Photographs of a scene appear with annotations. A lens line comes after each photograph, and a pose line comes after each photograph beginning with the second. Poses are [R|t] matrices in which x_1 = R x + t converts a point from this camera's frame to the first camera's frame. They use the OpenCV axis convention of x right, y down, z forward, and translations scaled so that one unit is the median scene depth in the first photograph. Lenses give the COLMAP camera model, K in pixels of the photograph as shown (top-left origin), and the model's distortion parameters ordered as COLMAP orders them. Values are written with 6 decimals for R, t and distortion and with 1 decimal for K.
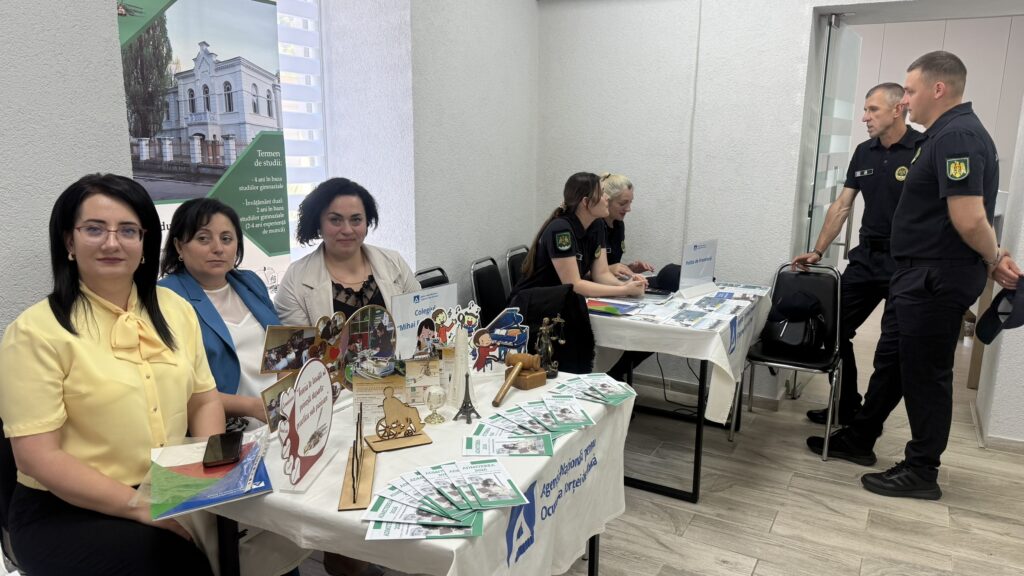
lens RADIAL K [[737.0, 0, 512.0], [0, 737.0, 288.0], [0, 0, 1]] dist [0.194657, -0.357842]
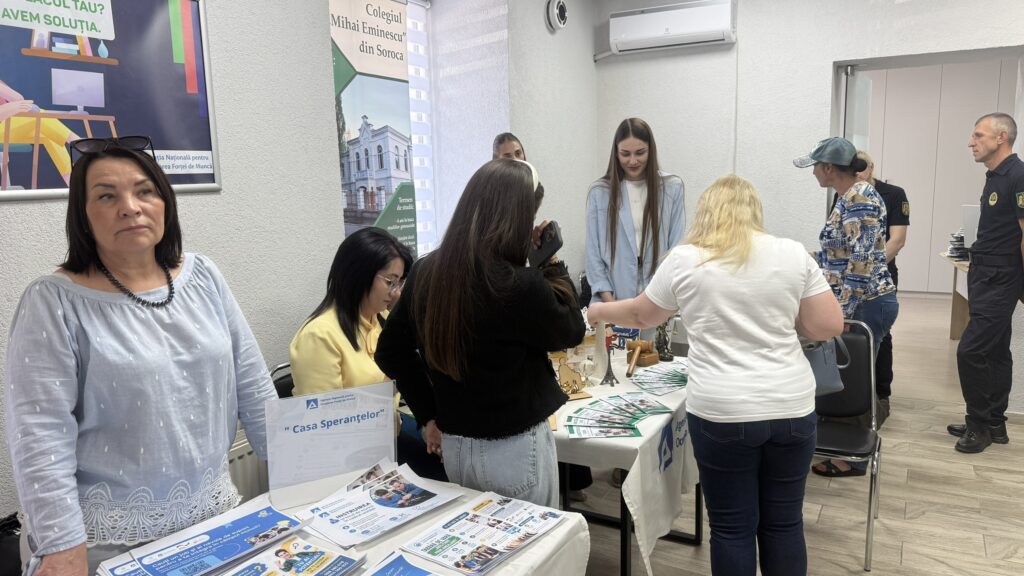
lens RADIAL K [[737.0, 0, 512.0], [0, 737.0, 288.0], [0, 0, 1]] dist [0.194657, -0.357842]
pose [[0.999202, -0.029256, -0.027190, -0.128526], [0.027864, 0.998349, -0.050219, 0.039913], [0.028614, 0.049422, 0.998368, -0.254349]]
